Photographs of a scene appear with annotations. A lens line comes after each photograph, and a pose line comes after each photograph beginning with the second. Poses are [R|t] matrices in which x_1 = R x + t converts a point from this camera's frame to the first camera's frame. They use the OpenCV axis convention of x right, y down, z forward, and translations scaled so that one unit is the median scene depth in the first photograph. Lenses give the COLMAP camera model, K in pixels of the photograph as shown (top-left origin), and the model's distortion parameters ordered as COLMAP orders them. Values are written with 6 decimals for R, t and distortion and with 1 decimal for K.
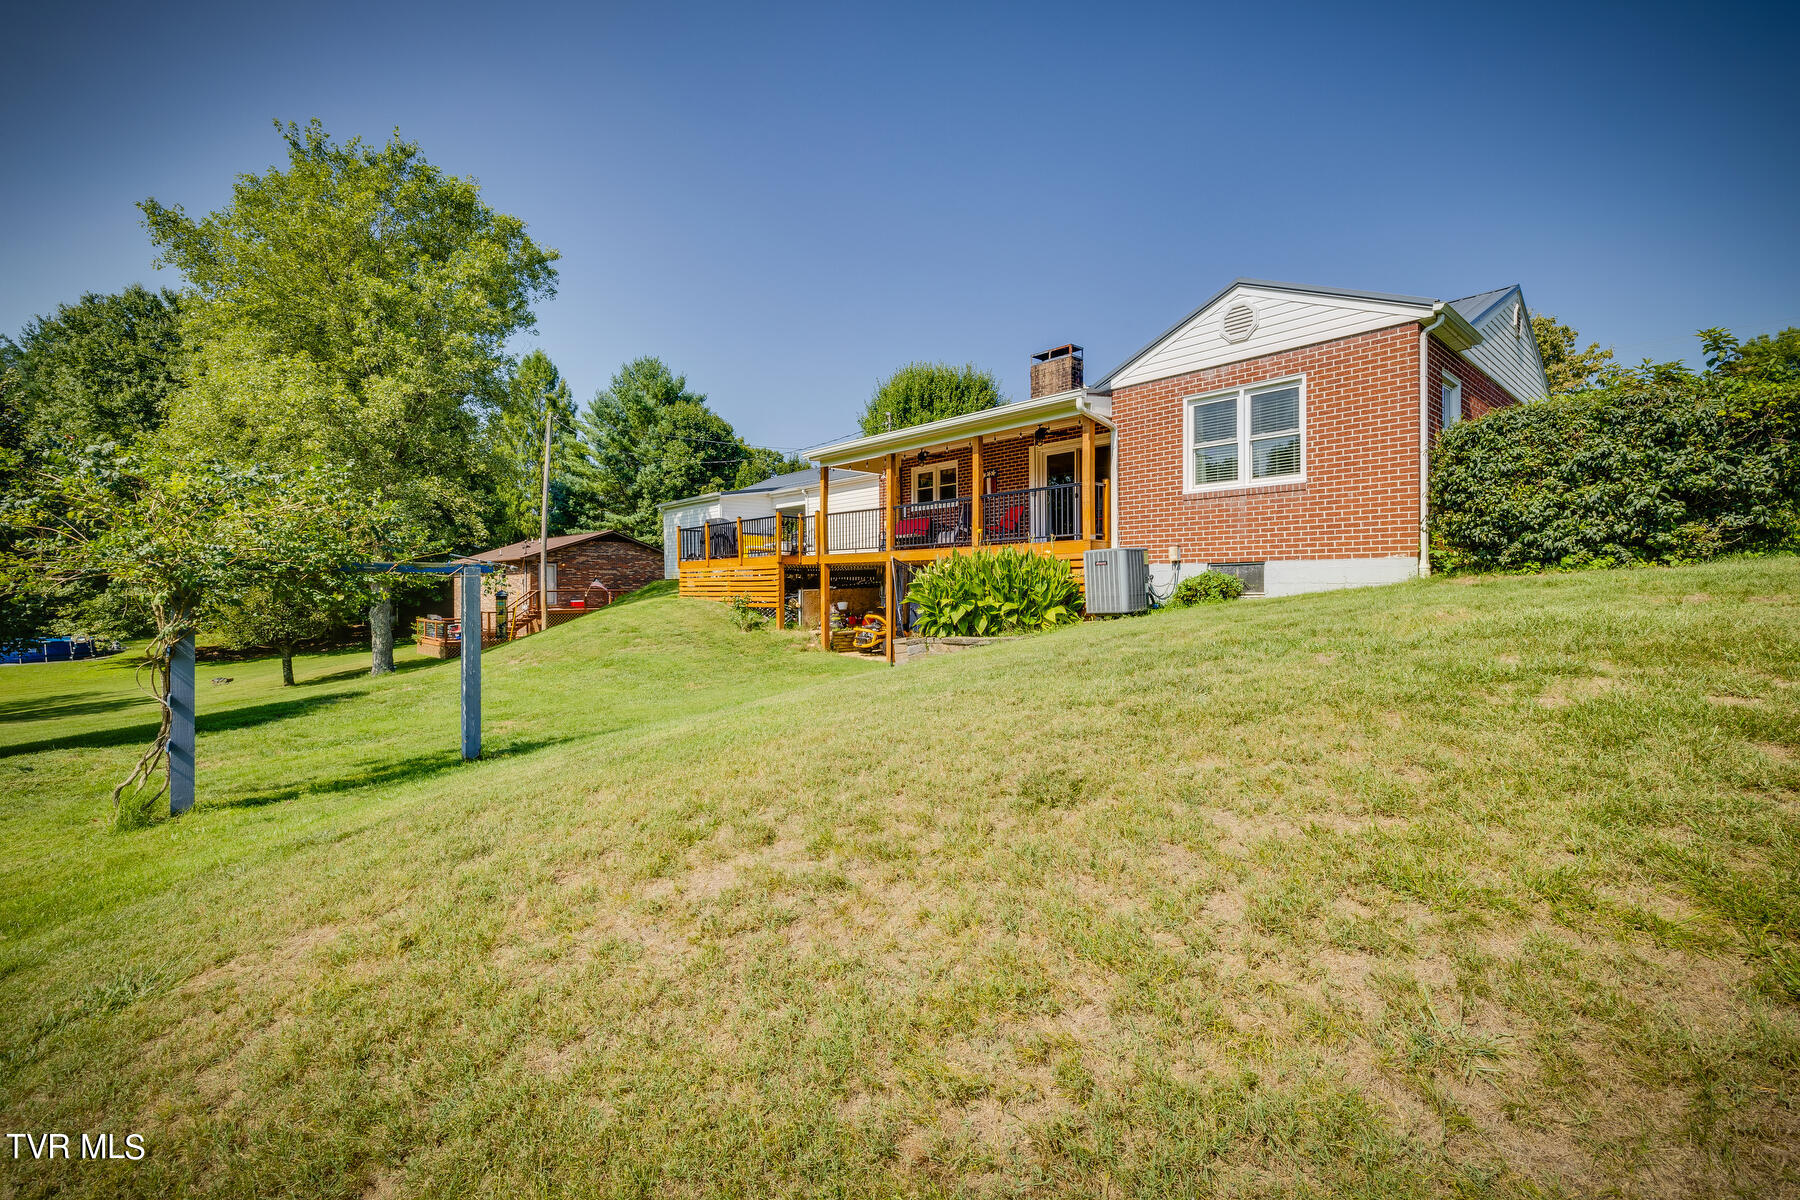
lens RADIAL K [[749.9, 0, 899.5], [0, 749.9, 580.5], [0, 0, 1]] dist [-0.000415, 0.000019]
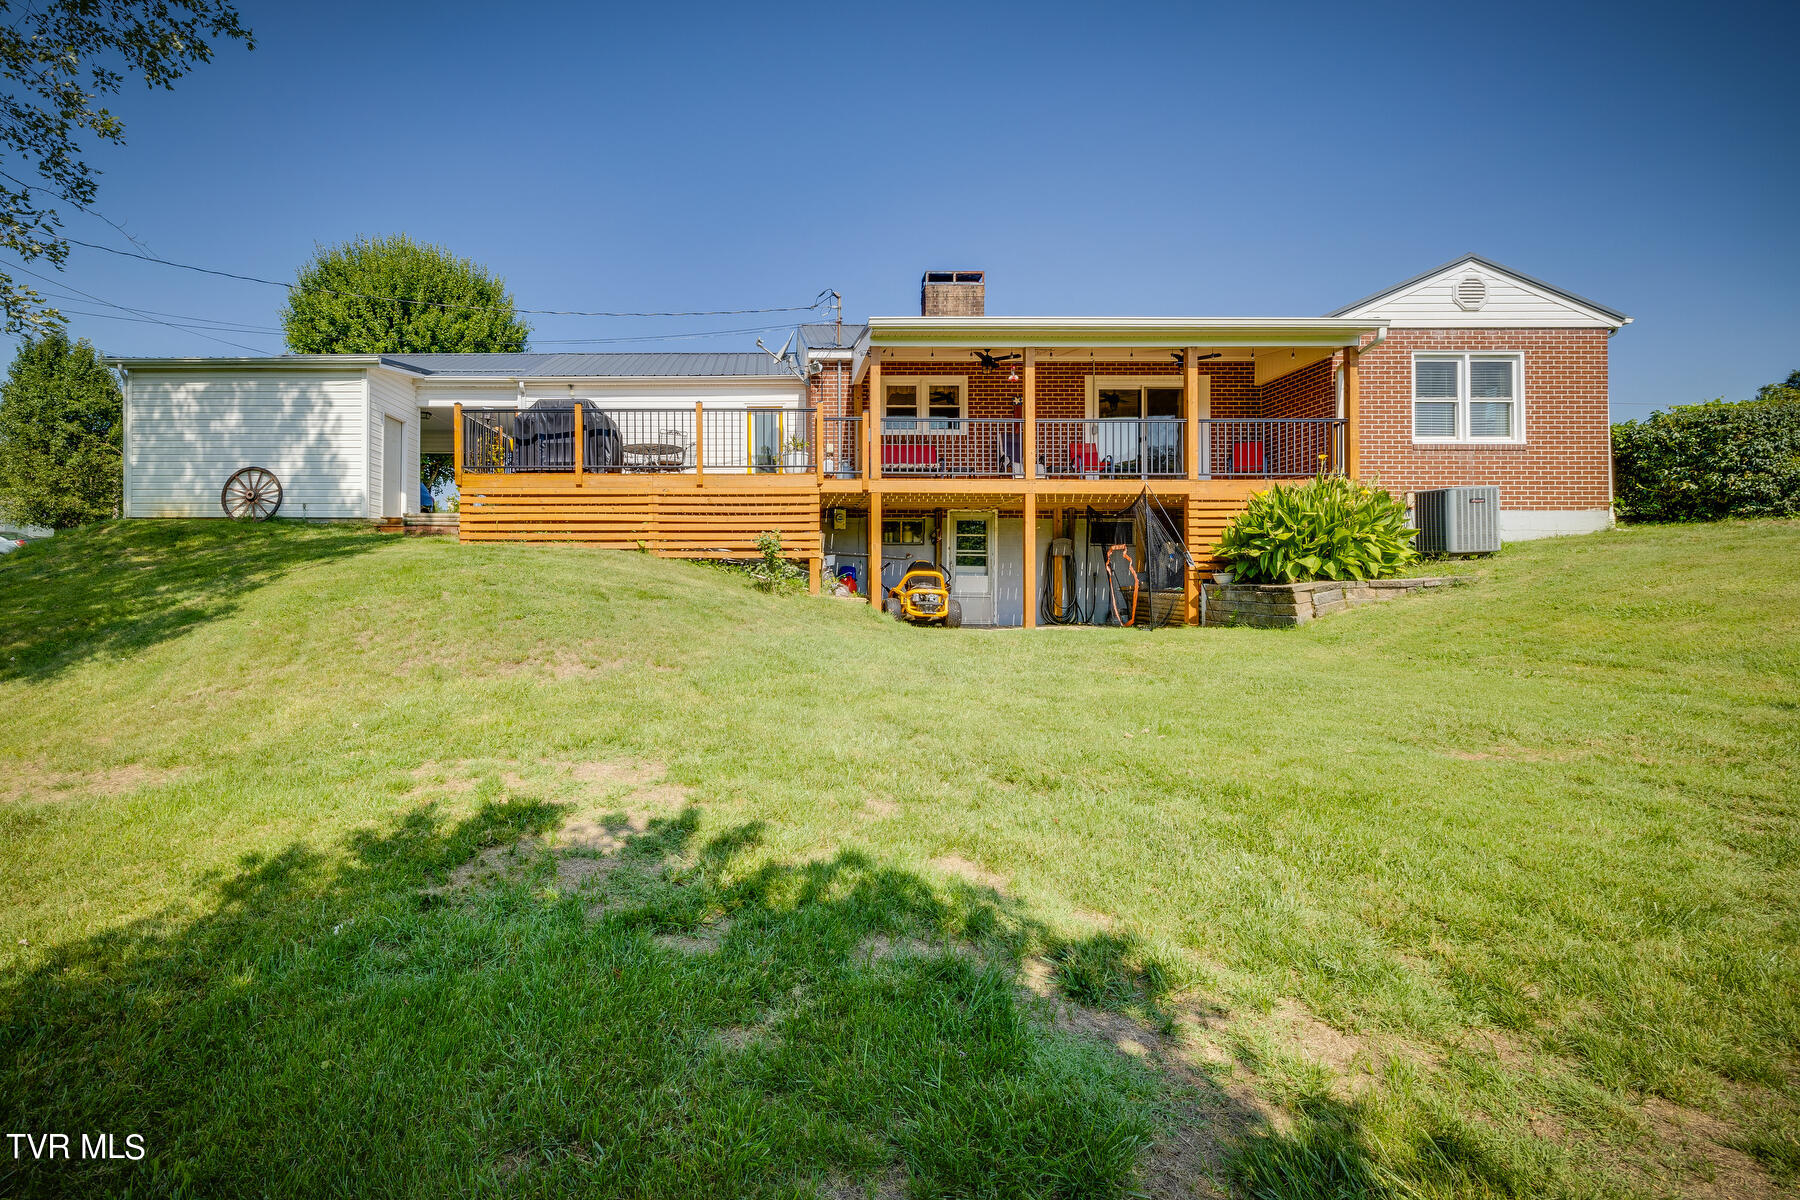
lens RADIAL K [[745.4, 0, 898.3], [0, 745.4, 546.3], [0, 0, 1]] dist [-0.000203, 0.000094]
pose [[0.652128, 0.019663, 0.757854, -0.912815], [-0.002869, 0.999720, -0.023469, 0.054708], [-0.758103, 0.013130, 0.652002, 0.927504]]
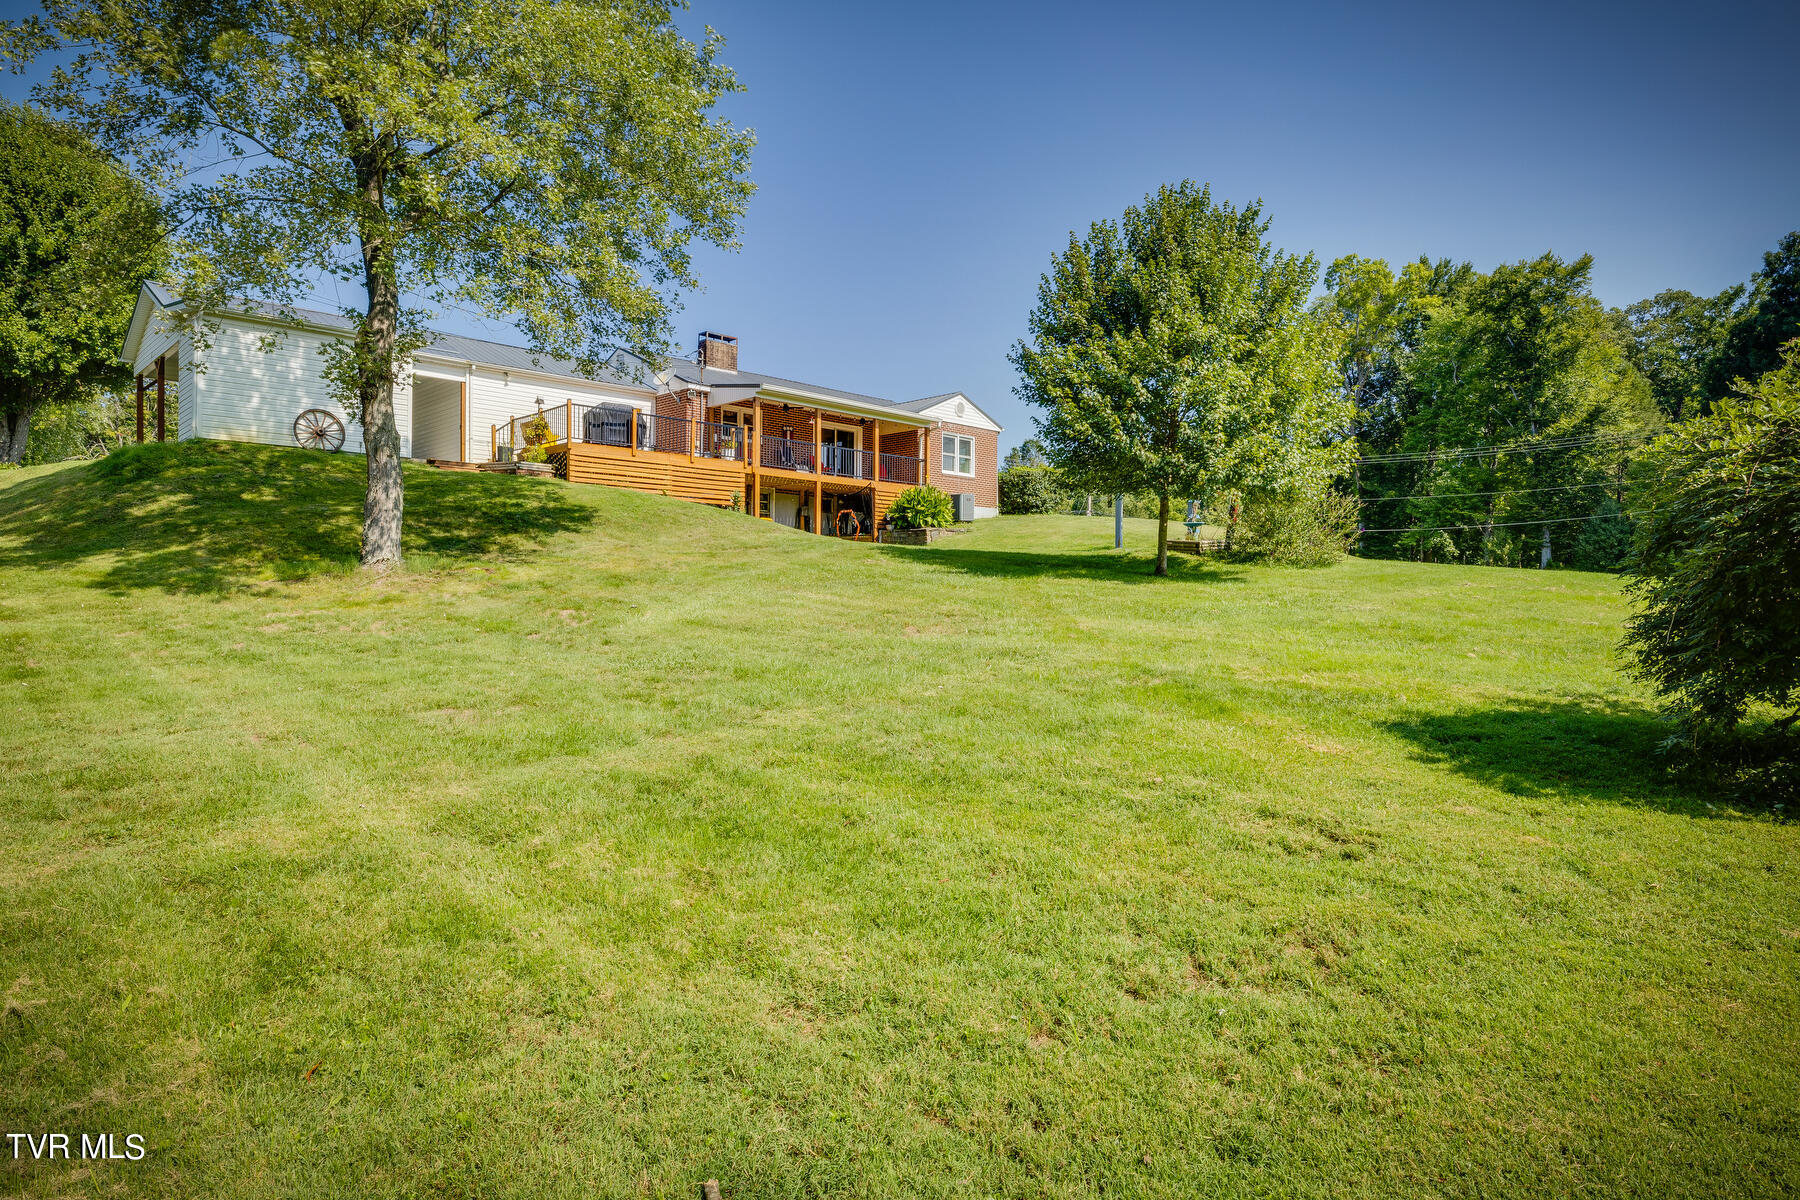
lens RADIAL K [[1041.2, 0, 900.0], [0, 1041.2, 600.0], [0, 0, 1]] dist [0.046343, 0.000348]
pose [[-0.097950, -0.002088, 0.995189, -2.992219], [-0.008609, 0.999962, 0.001251, 0.290434], [-0.995154, -0.008445, -0.097964, 1.535146]]
